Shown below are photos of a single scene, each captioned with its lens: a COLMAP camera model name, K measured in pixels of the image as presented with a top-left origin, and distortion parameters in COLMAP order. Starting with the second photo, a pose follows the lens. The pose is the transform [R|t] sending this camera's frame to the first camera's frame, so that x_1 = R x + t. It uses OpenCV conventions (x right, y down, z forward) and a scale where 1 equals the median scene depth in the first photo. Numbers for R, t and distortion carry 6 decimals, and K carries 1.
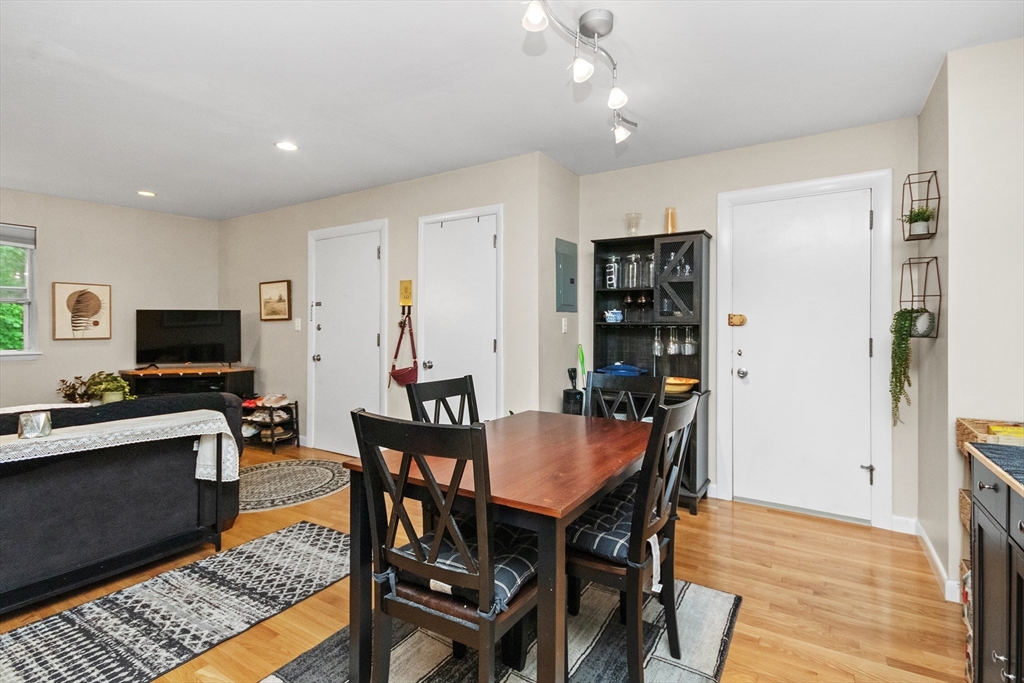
lens RADIAL K [[471.8, 0, 509.2], [0, 471.8, 320.7], [0, 0, 1]] dist [0.018594, -0.011905]
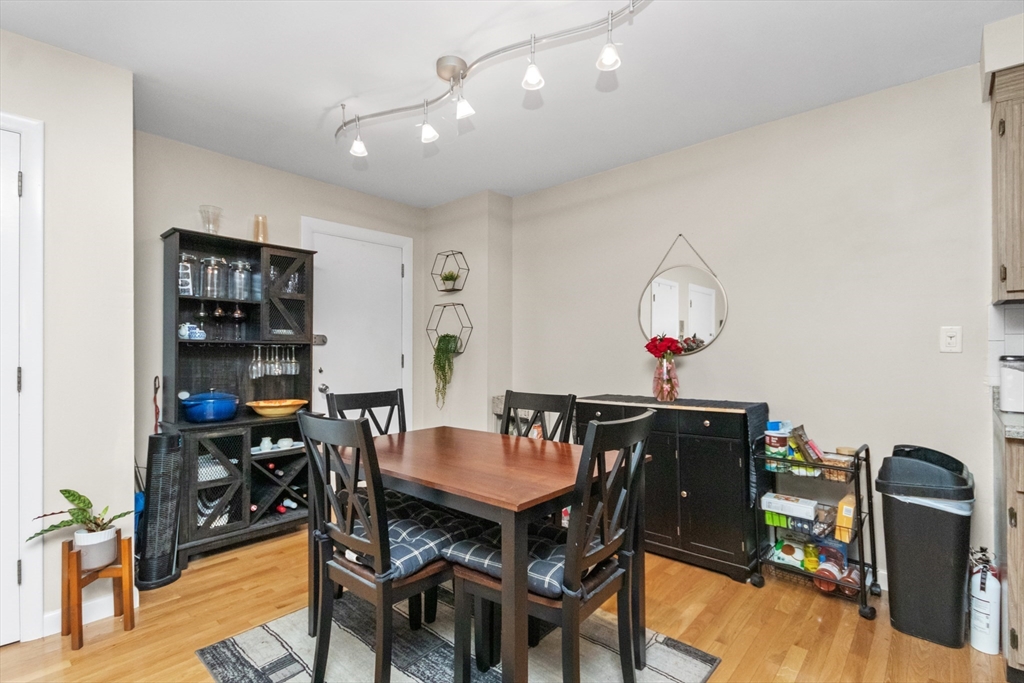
lens RADIAL K [[471.8, 0, 519.0], [0, 471.8, 357.7], [0, 0, 1]] dist [0.018594, -0.011905]
pose [[0.157239, -0.016948, 0.987415, -0.464796], [-0.009671, 0.999778, 0.018701, 0.012386], [-0.987513, -0.012490, 0.157041, 0.361506]]
